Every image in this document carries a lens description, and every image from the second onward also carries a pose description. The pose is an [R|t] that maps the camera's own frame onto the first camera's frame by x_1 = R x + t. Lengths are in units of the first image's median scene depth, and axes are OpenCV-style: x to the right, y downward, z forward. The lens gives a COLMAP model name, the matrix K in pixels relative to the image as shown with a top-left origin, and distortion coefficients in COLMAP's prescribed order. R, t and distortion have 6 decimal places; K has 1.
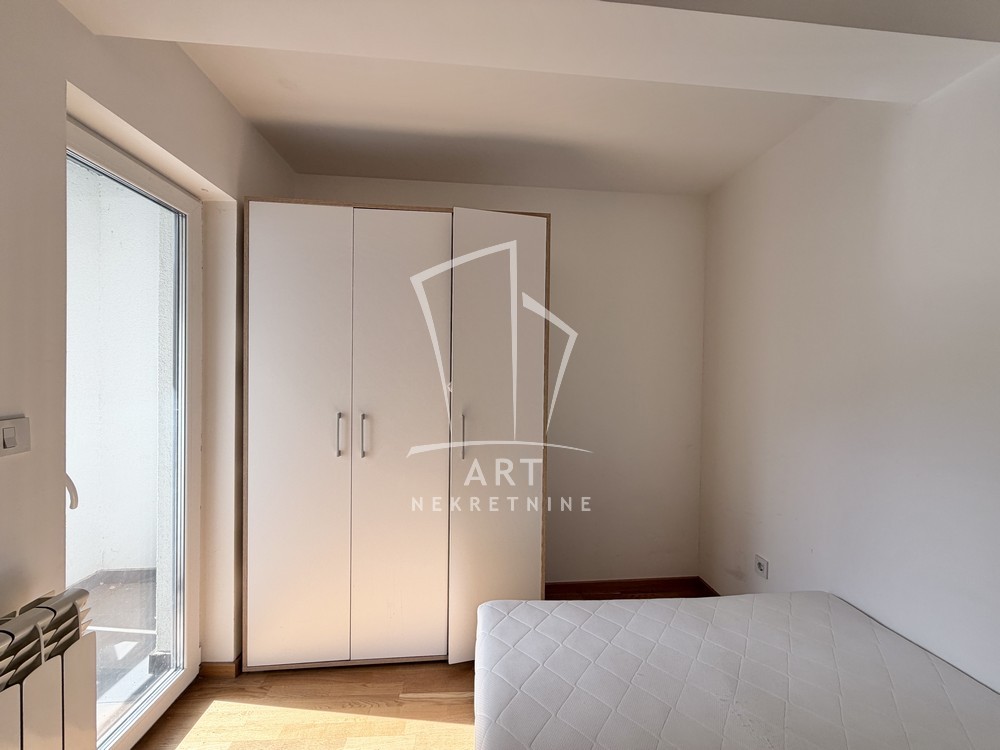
lens RADIAL K [[397.2, 0, 497.7], [0, 397.2, 375.6], [0, 0, 1]] dist [-0.000616, -0.000073]
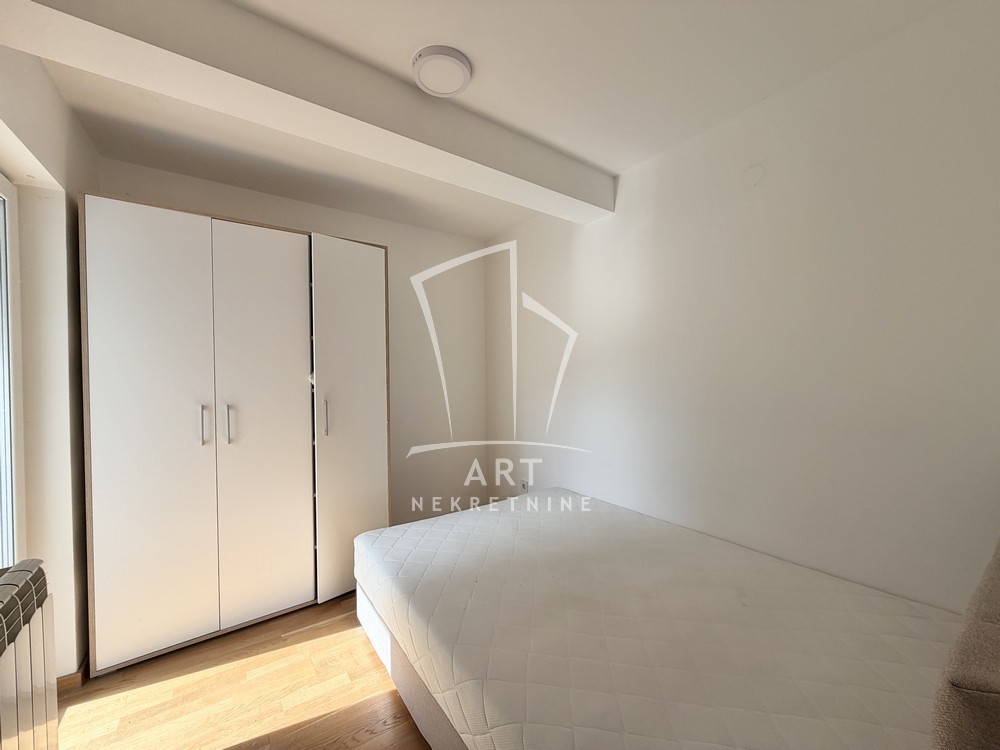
lens RADIAL K [[397.2, 0, 497.7], [0, 397.2, 375.6], [0, 0, 1]] dist [-0.000616, -0.000073]
pose [[0.855028, -0.028280, 0.517810, -0.271631], [0.028533, 0.999565, 0.007475, 0.027689], [-0.517796, 0.008384, 0.855463, -0.351616]]
